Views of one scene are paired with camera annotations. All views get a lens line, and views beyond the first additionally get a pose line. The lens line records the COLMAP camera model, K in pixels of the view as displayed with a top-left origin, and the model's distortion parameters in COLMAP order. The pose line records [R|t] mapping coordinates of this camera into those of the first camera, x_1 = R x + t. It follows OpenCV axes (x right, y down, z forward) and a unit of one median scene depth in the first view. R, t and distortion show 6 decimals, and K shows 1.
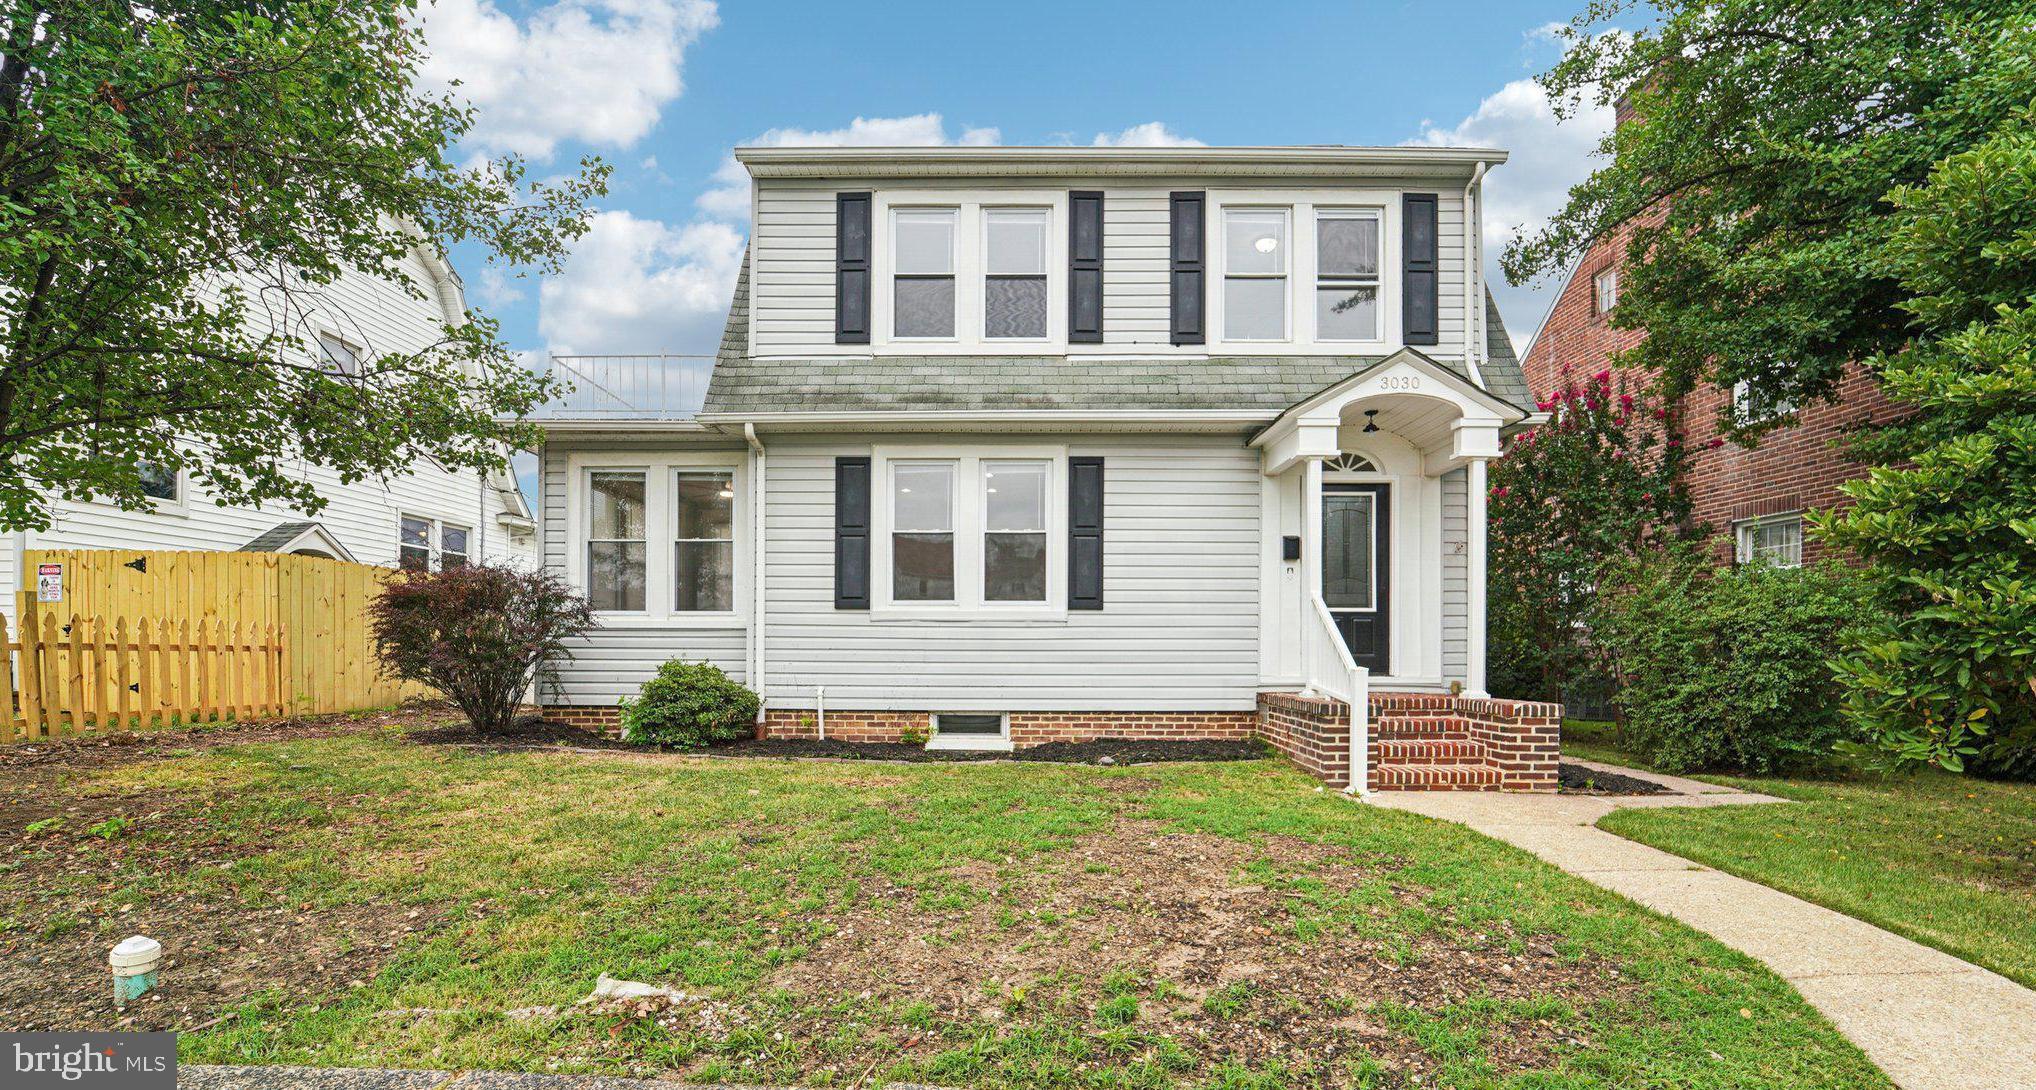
lens RADIAL K [[914.1, 0, 1016.6], [0, 914.1, 619.3], [0, 0, 1]] dist [-0.001127, 0.000015]
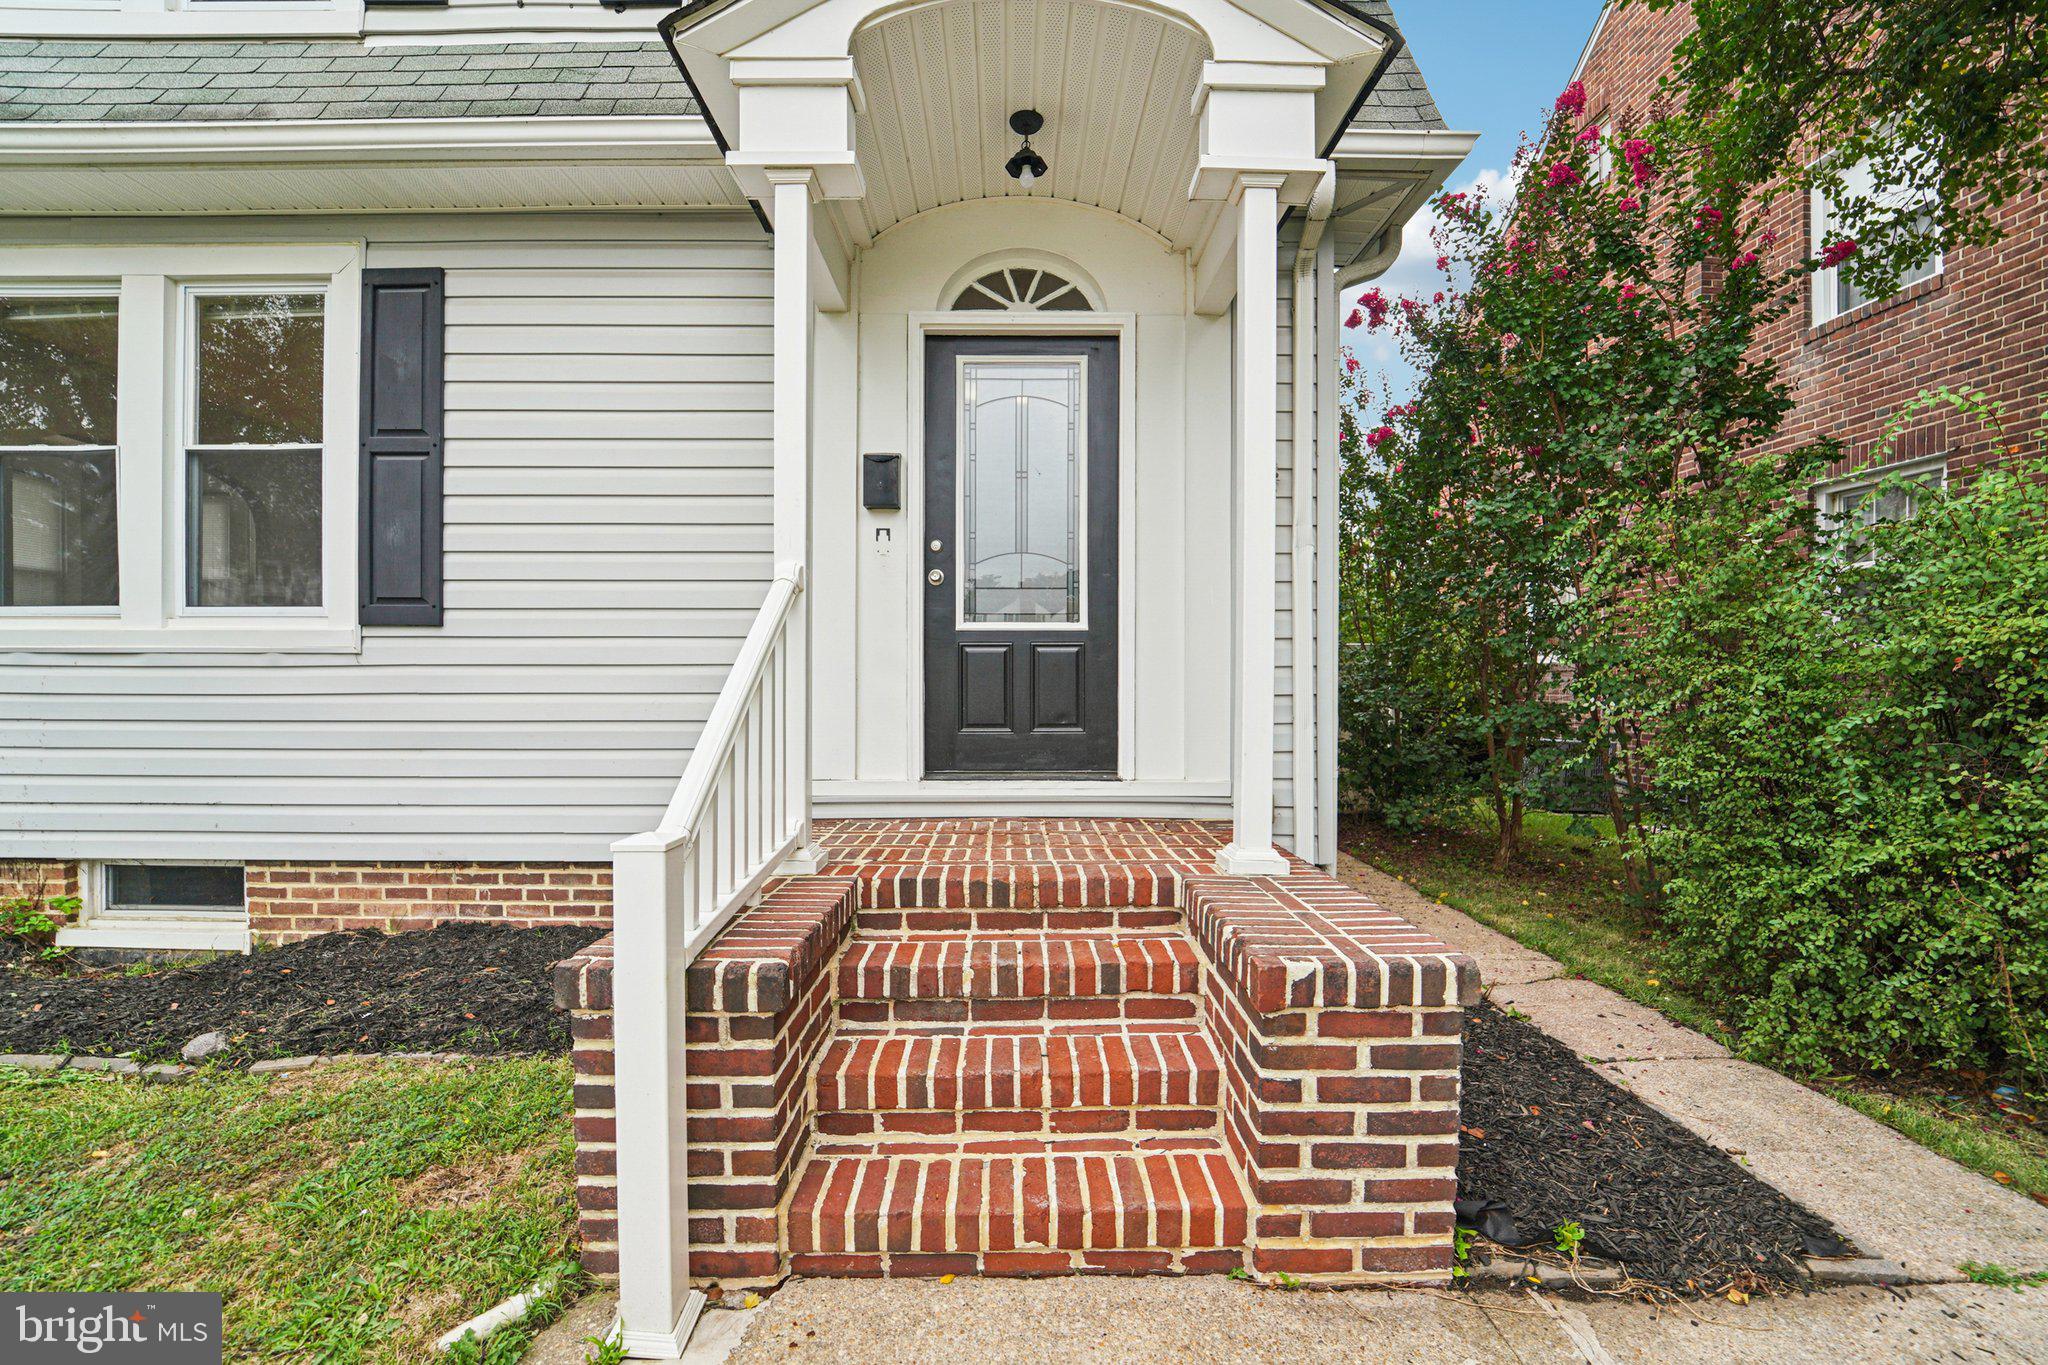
lens RADIAL K [[890.4, 0, 1025.6], [0, 890.4, 668.0], [0, 0, 1]] dist [-0.010157, -0.000120]
pose [[0.999937, -0.001005, 0.011203, 0.416909], [0.000837, 0.999886, 0.015046, 0.003420], [-0.011216, -0.015036, 0.999824, 0.668195]]
